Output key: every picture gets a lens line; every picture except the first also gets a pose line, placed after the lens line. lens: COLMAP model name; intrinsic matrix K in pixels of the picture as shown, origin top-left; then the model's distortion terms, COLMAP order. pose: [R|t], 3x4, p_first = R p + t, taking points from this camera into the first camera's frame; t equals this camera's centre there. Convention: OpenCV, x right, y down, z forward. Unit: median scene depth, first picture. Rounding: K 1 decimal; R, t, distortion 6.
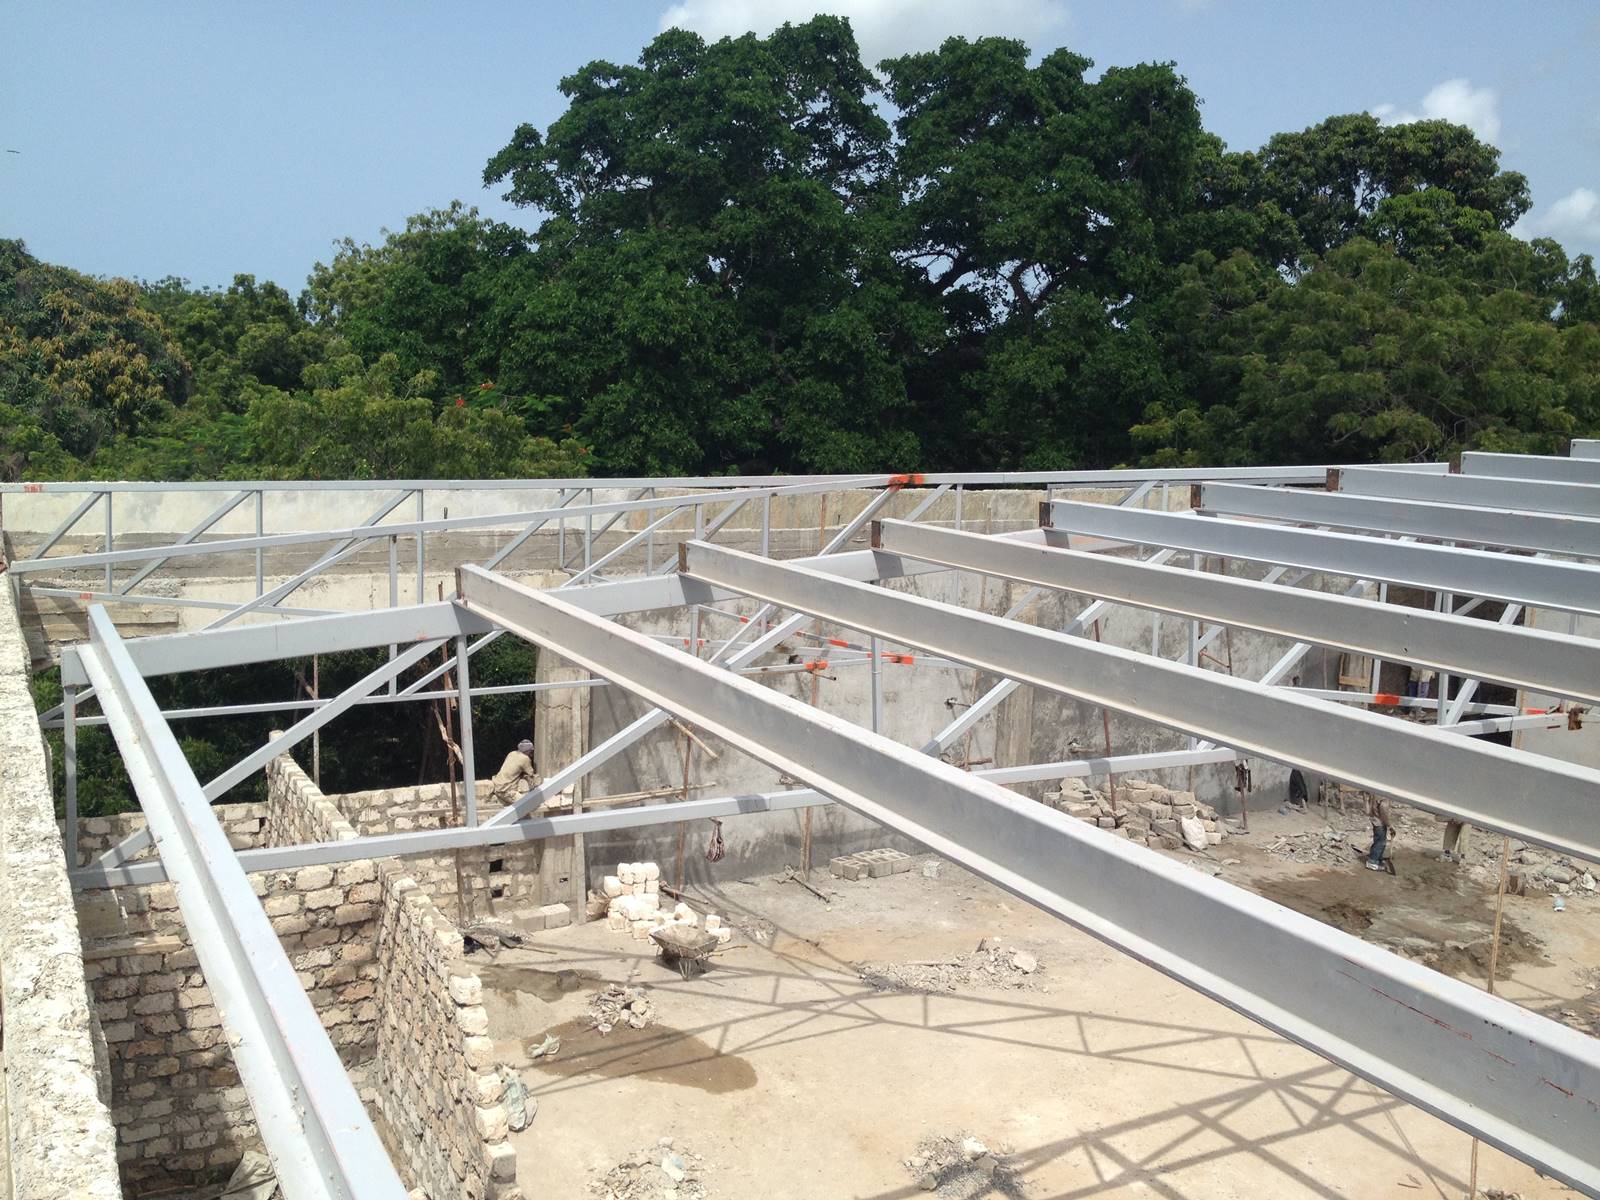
lens RADIAL K [[1482.9, 0, 800.0], [0, 1482.9, 600.0], [0, 0, 1]] dist [0.122907, -0.276001]
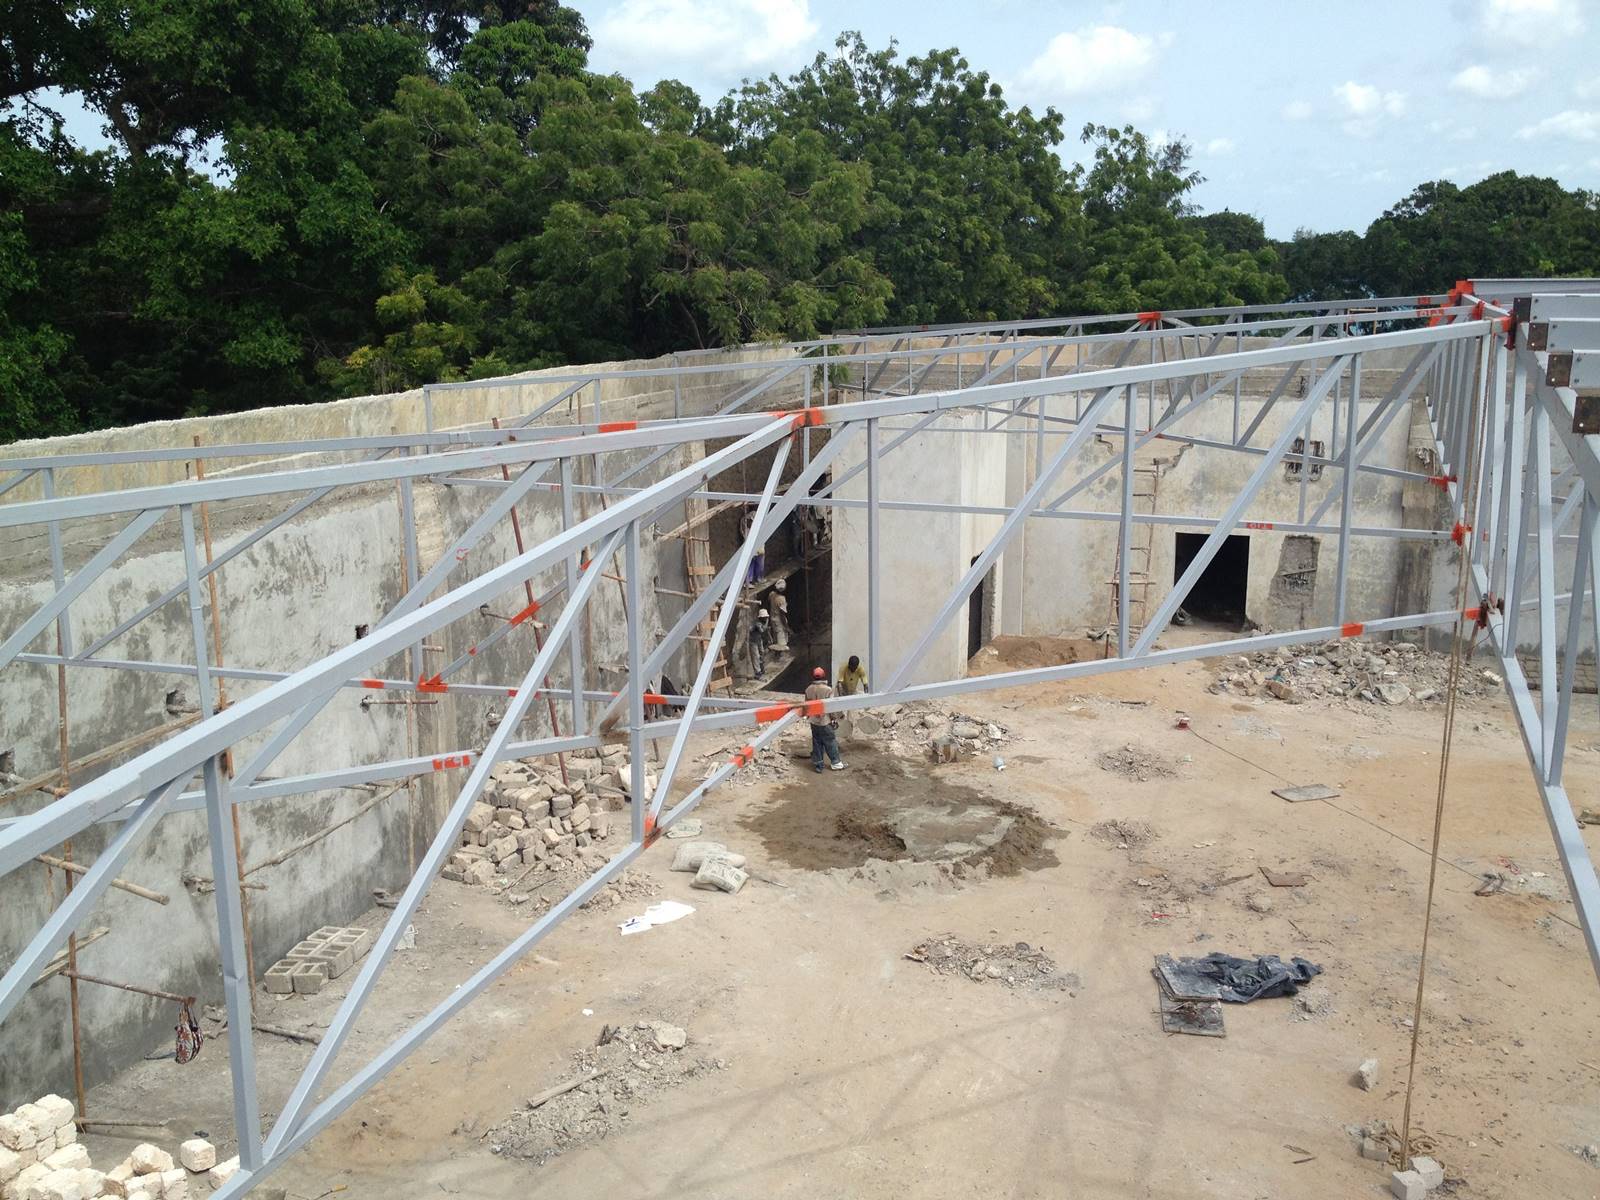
lens RADIAL K [[1487.8, 0, 797.3], [0, 1487.8, 592.3], [0, 0, 1]] dist [0.115557, -0.277429]
pose [[0.758647, -0.180738, 0.625931, -0.200565], [0.125133, 0.983285, 0.132259, -0.057891], [-0.639372, -0.022013, 0.768582, 0.341291]]
